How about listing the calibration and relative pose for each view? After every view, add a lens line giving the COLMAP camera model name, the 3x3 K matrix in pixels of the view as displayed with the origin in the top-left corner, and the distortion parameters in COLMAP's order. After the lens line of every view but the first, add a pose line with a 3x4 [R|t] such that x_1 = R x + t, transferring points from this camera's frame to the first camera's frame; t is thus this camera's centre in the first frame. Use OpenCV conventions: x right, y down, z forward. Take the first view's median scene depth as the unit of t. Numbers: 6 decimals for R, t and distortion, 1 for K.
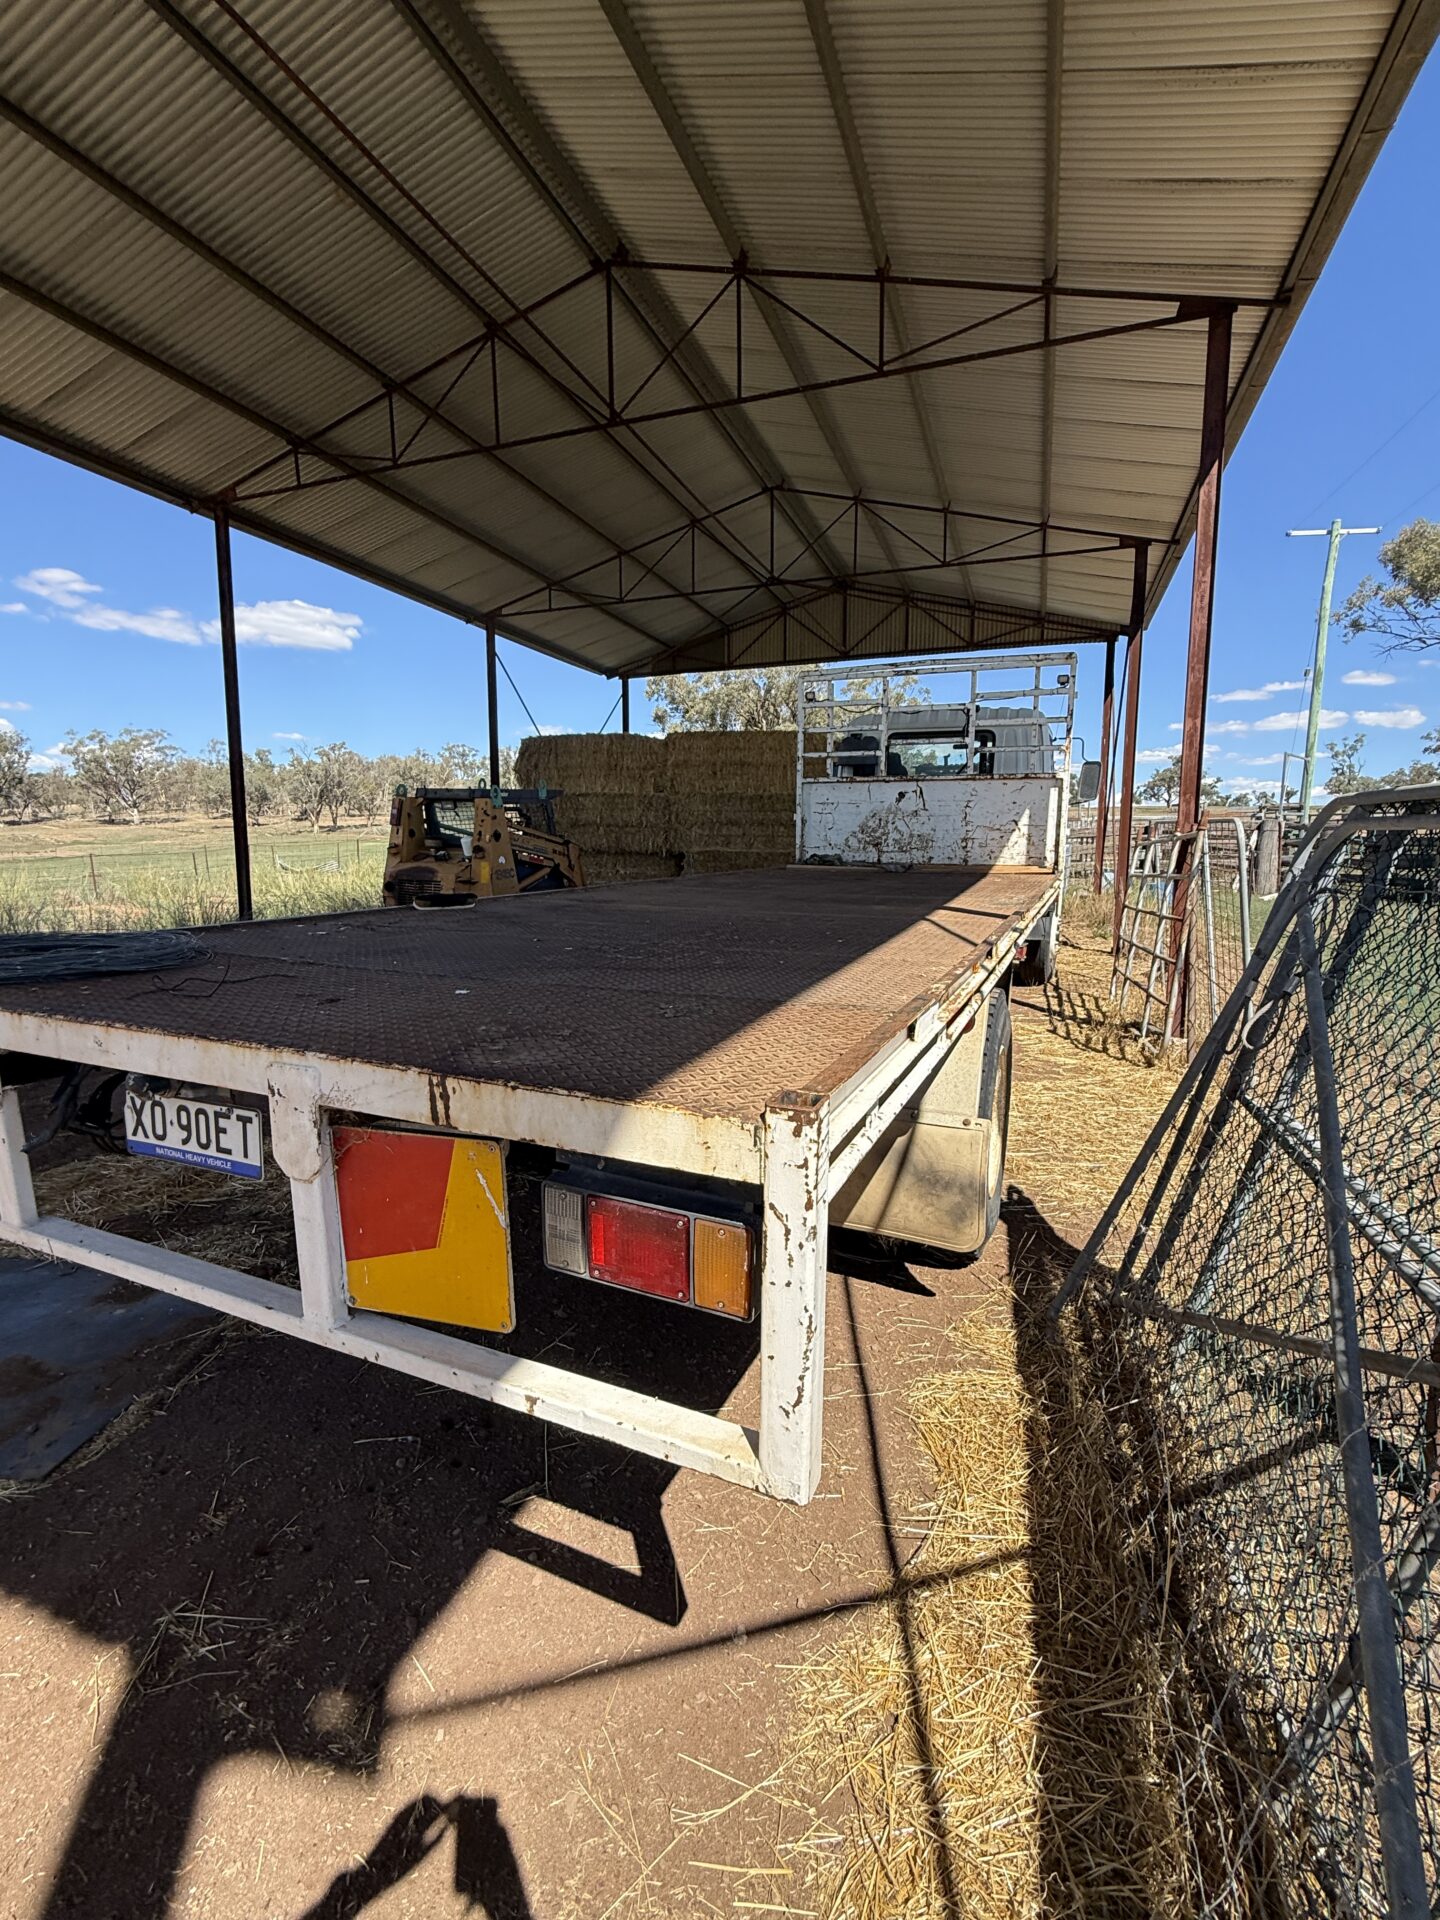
lens RADIAL K [[870.4, 0, 721.1], [0, 870.4, 951.8], [0, 0, 1]] dist [-0.000759, 0.000042]
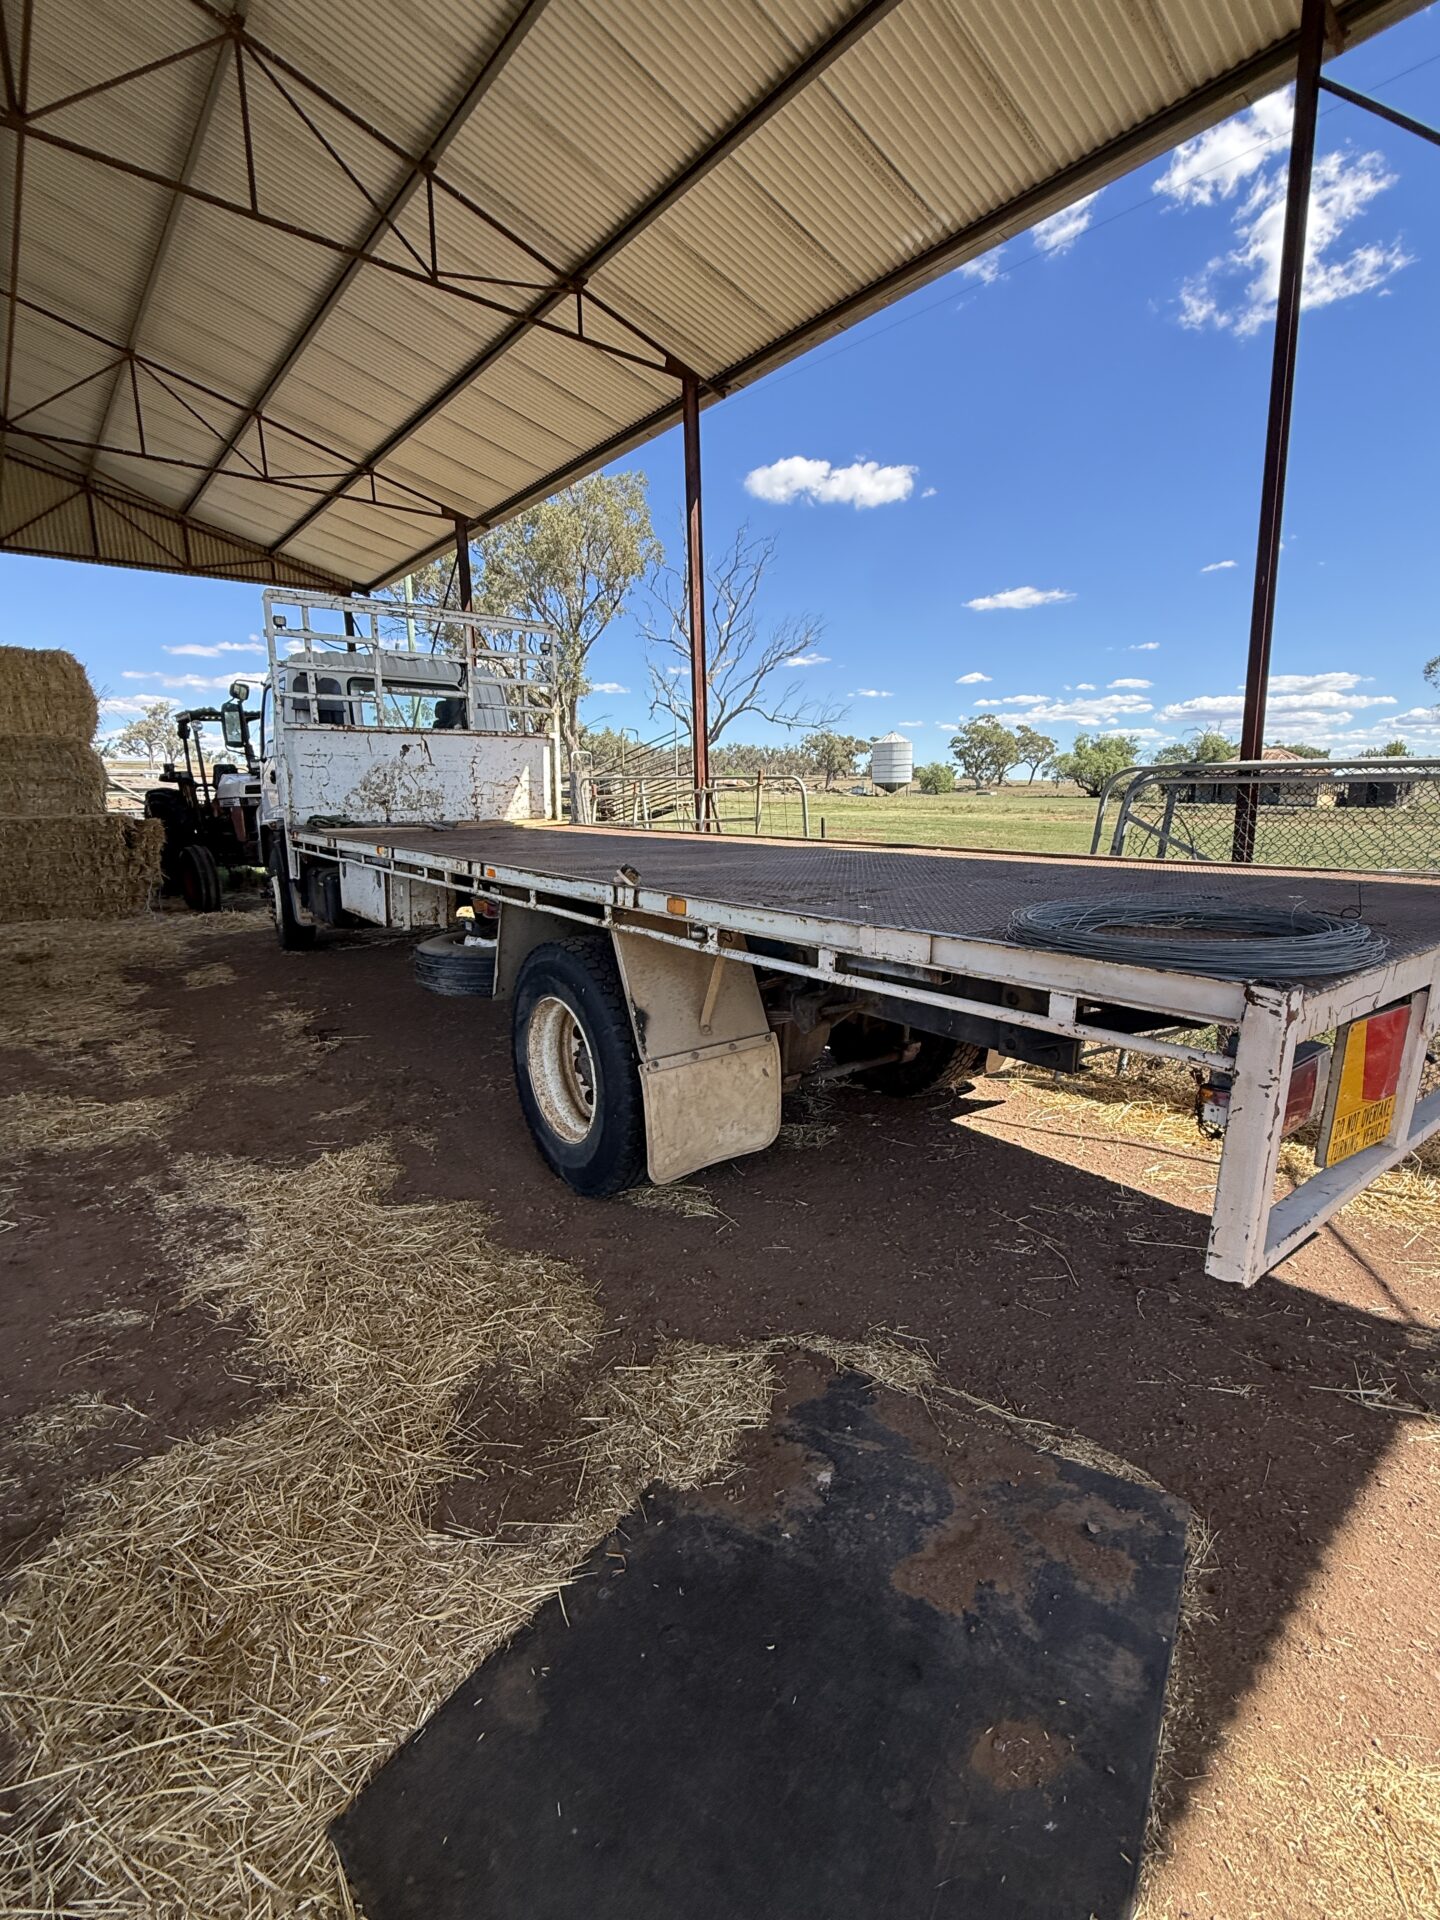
lens RADIAL K [[870.4, 0, 721.1], [0, 870.4, 951.8], [0, 0, 1]] dist [-0.000759, 0.000042]
pose [[0.470098, -0.168616, 0.866358, -0.470428], [0.126923, 0.984294, 0.122700, -0.037440], [-0.873441, 0.052280, 0.484116, 0.267110]]
